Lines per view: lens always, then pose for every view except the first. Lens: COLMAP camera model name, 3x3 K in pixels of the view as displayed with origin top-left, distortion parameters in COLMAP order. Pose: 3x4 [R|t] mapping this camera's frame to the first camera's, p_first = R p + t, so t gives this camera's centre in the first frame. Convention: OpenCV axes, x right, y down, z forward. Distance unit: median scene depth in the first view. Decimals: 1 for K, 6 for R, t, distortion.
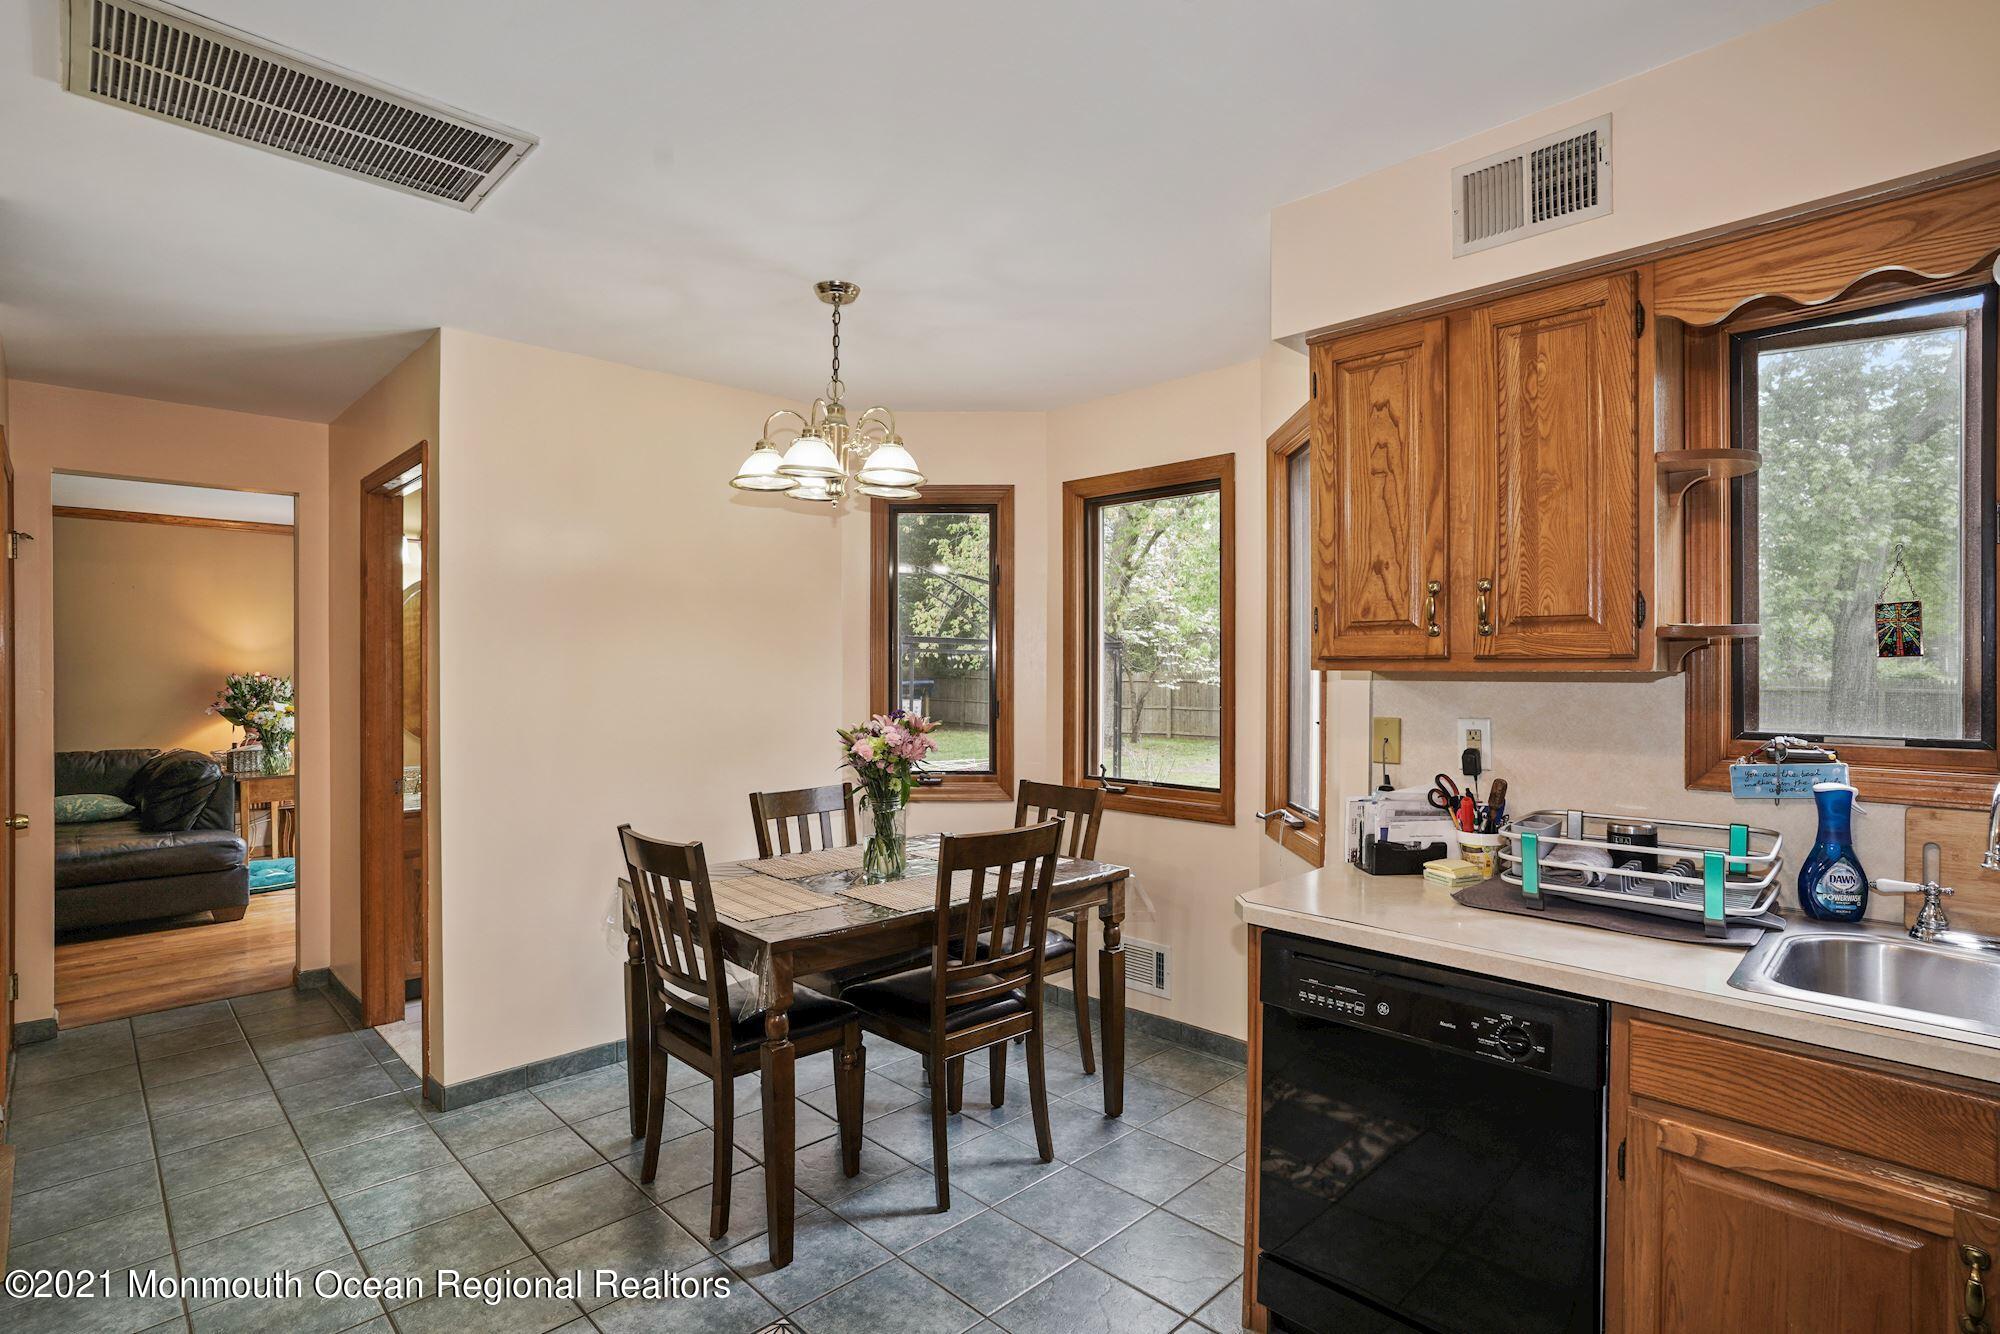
lens RADIAL K [[1025.8, 0, 1015.9], [0, 1025.8, 669.3], [0, 0, 1]] dist [-0.068515, 0.047008]
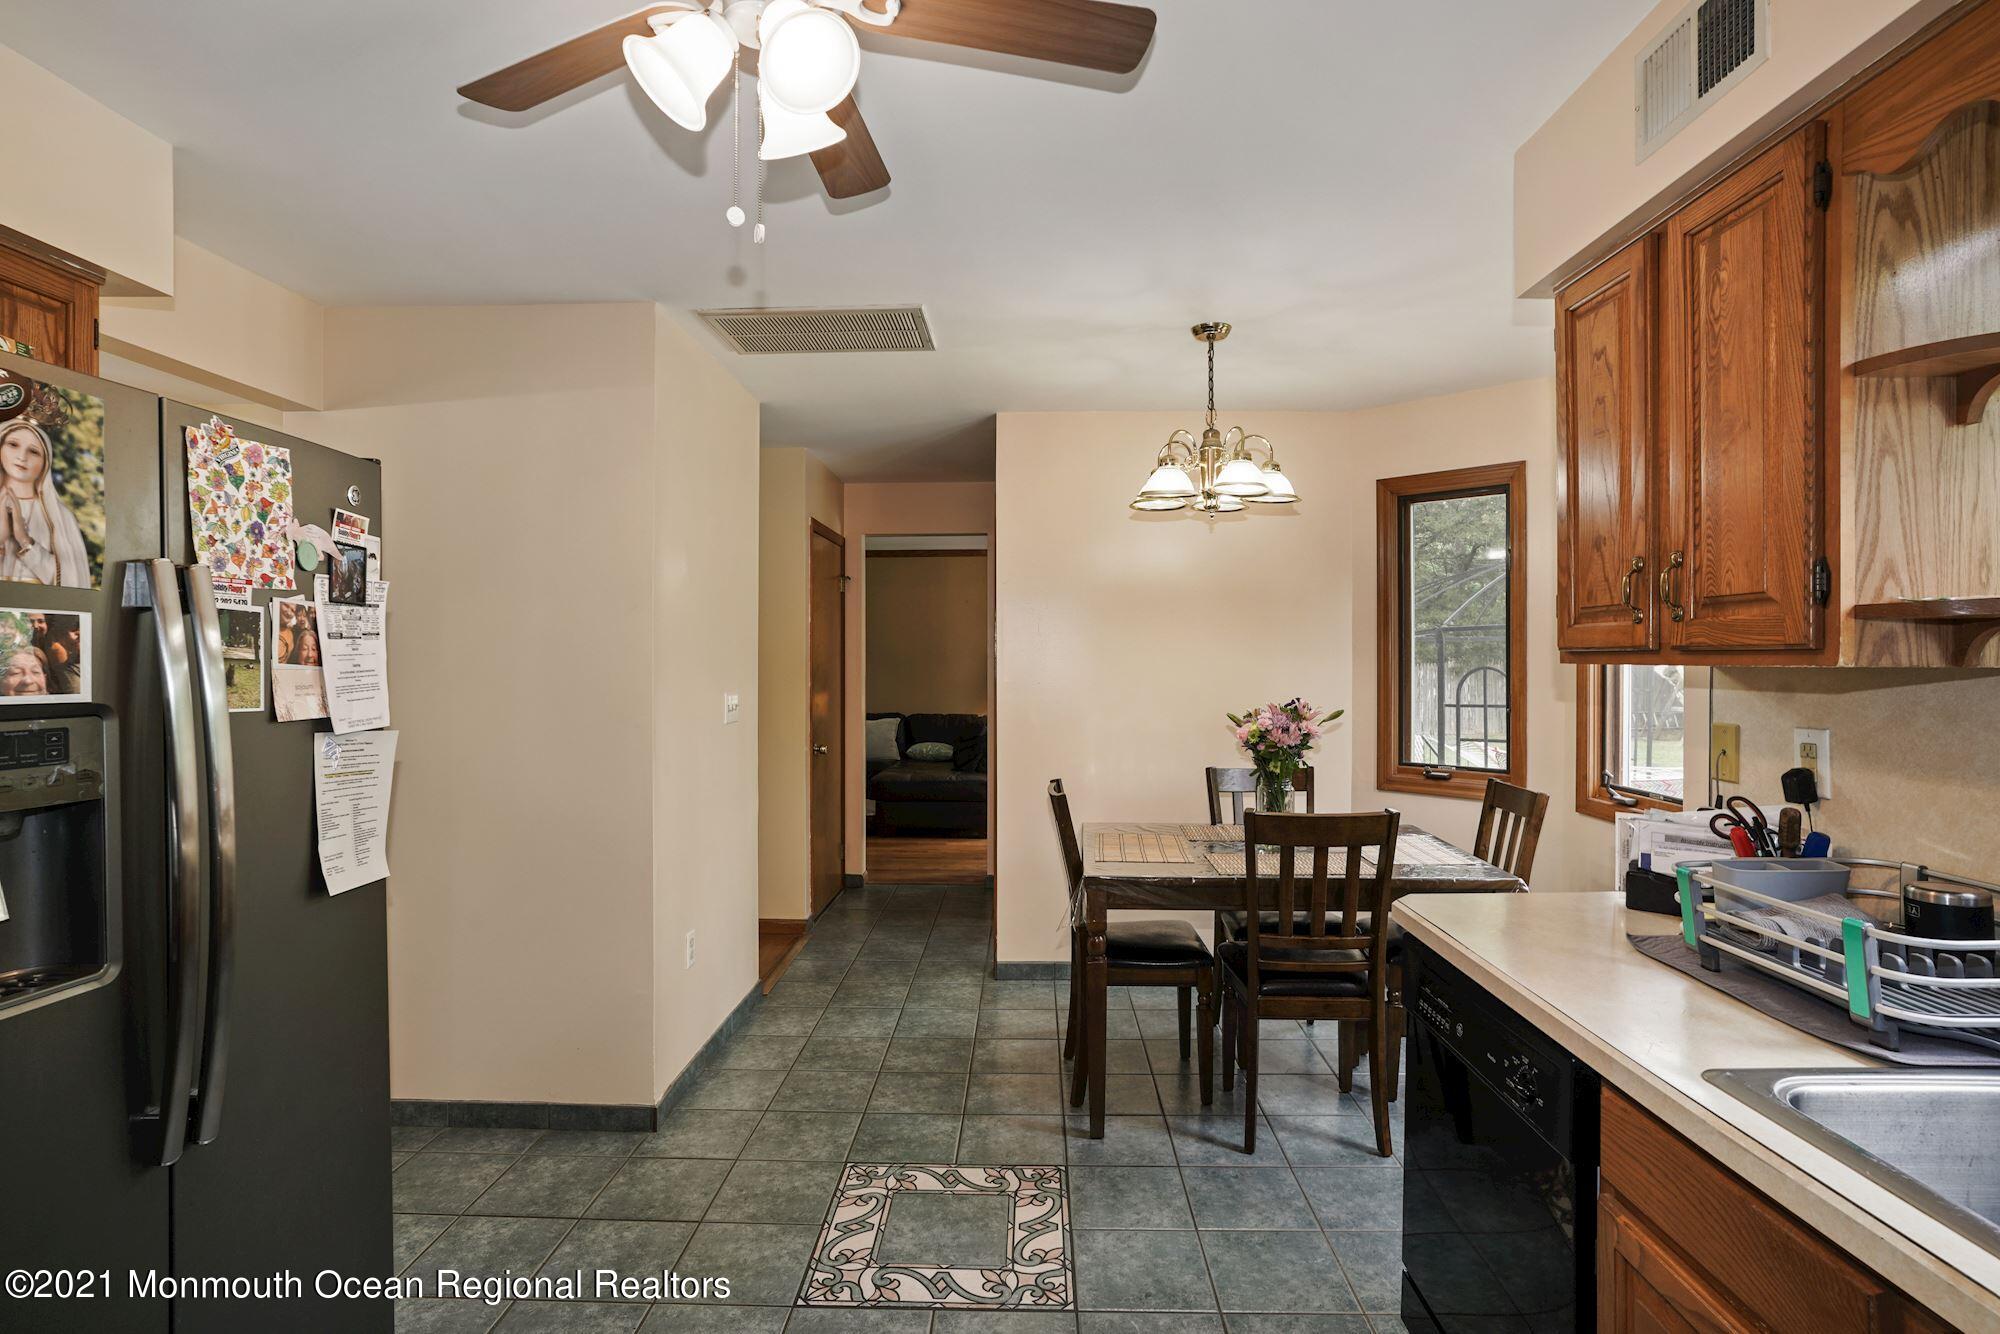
lens RADIAL K [[1032.2, 0, 1000.0], [0, 1032.2, 667.0], [0, 0, 1]] dist [-0.002695, -0.000154]
pose [[0.684366, 0.008104, -0.729093, 0.569515], [-0.004278, 0.999966, 0.007099, -0.000447], [0.729126, -0.001739, 0.684378, 0.033902]]
